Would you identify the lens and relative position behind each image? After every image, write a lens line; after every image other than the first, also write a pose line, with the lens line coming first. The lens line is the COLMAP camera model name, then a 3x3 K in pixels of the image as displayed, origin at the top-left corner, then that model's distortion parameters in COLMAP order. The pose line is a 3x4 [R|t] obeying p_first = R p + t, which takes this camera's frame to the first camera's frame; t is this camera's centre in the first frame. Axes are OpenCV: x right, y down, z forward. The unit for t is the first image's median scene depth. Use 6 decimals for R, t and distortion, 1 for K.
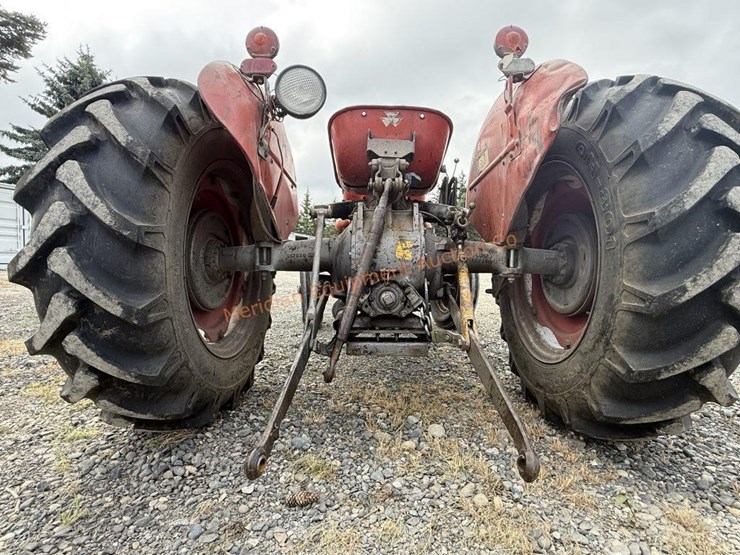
lens RADIAL K [[378.8, 0, 373.4], [0, 378.8, 276.9], [0, 0, 1]] dist [-0.012989, 0.011866]
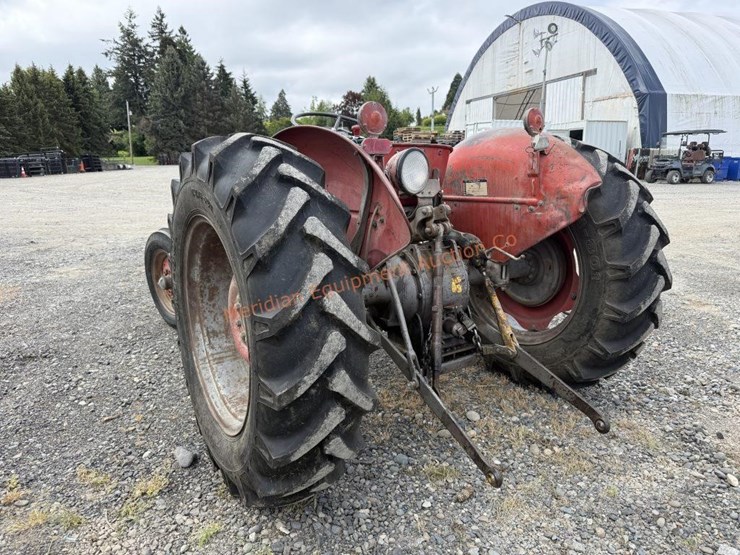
lens RADIAL K [[524.7, 0, 369.5], [0, 524.7, 277.8], [0, 0, 1]] dist [0.030445, -0.040206]
pose [[0.830177, -0.150386, 0.536833, -1.308462], [0.040456, 0.976642, 0.211030, -0.572349], [-0.556029, -0.153474, 0.816870, -0.266798]]
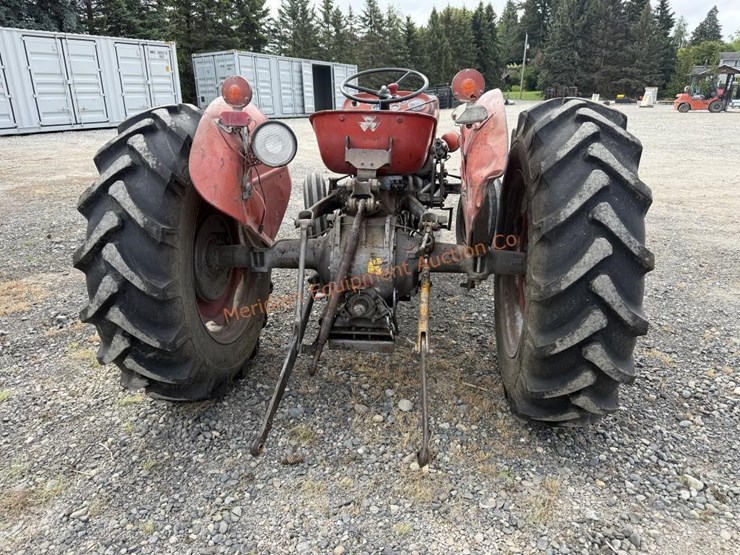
lens RADIAL K [[529.3, 0, 373.6], [0, 529.3, 274.3], [0, 0, 1]] dist [0.033644, -0.025260]
pose [[0.994423, 0.013170, -0.104637, 0.306431], [0.018252, 0.955710, 0.293744, -0.645598], [0.103871, -0.294016, 0.950140, -0.661939]]
